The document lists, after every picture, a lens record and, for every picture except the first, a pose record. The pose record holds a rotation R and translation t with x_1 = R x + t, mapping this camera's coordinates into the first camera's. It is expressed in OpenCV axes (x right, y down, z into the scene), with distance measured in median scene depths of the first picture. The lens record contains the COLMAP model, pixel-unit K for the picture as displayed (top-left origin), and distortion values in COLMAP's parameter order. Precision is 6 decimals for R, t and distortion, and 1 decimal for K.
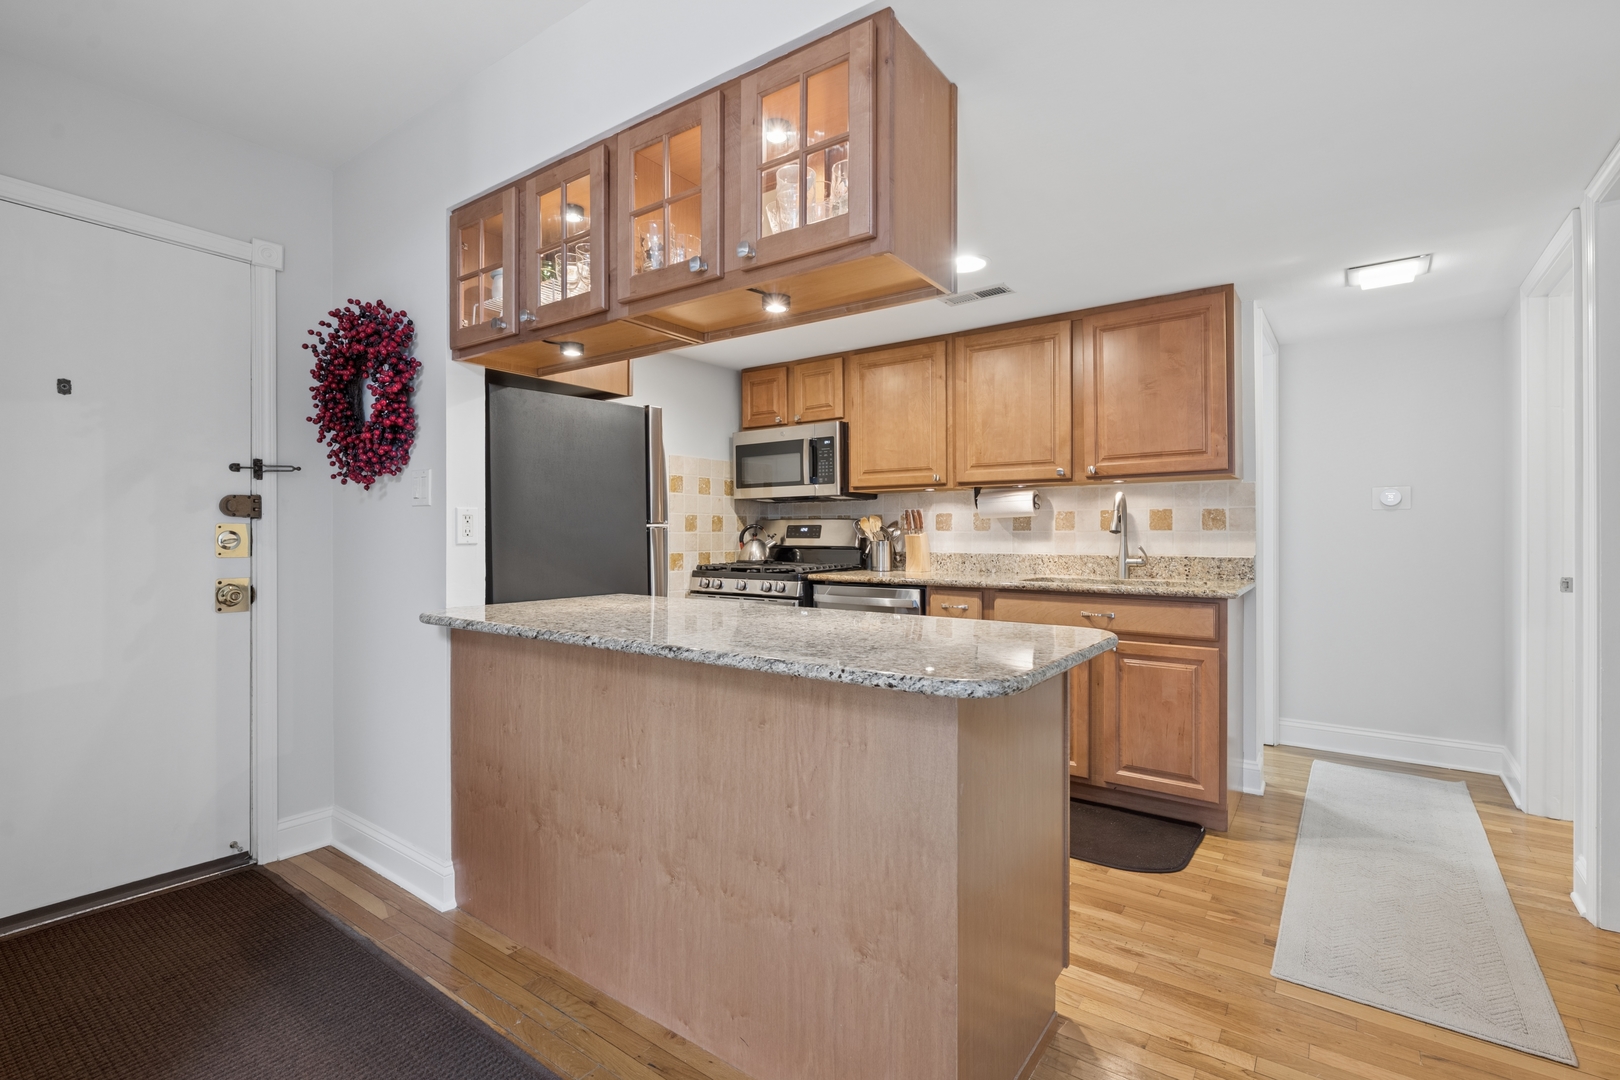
lens RADIAL K [[724.2, 0, 806.0], [0, 724.2, 533.4], [0, 0, 1]] dist [-0.010879, 0.002903]
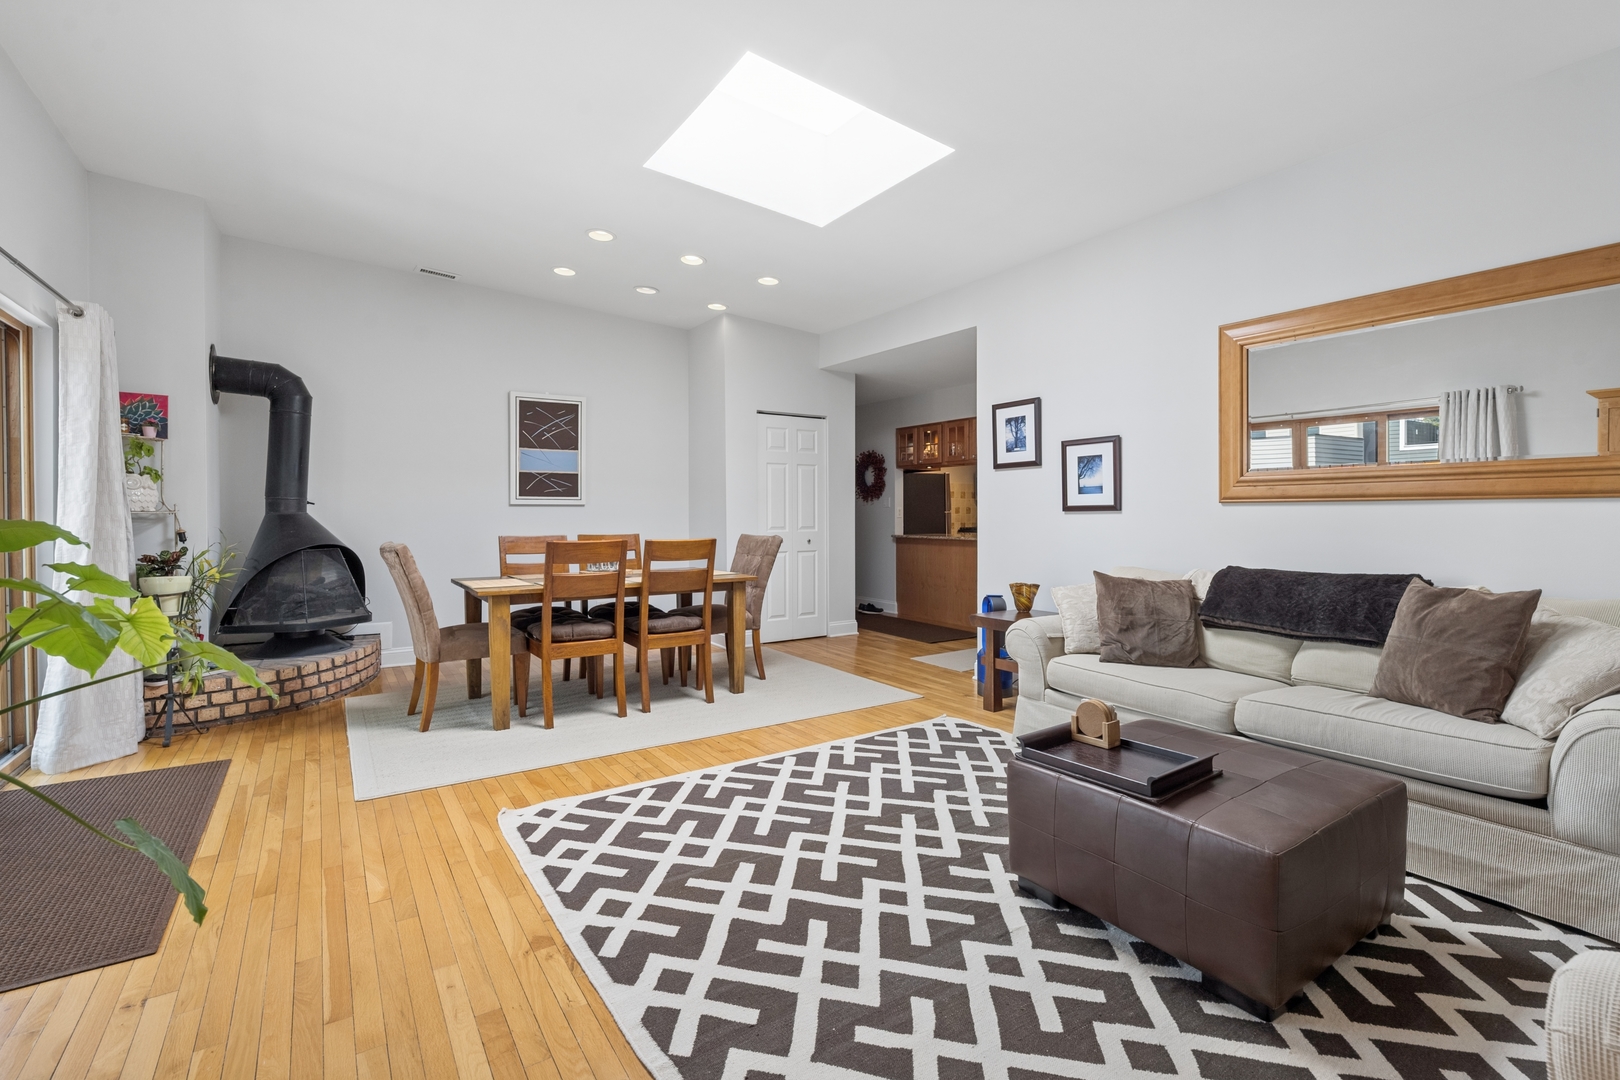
lens RADIAL K [[724.2, 0, 792.1], [0, 724.2, 534.2], [0, 0, 1]] dist [-0.010879, 0.002903]
pose [[0.936927, 0.012123, -0.349316, 0.189912], [-0.001693, 0.999544, 0.030150, -0.006818], [0.349522, -0.027658, 0.936520, -1.653463]]
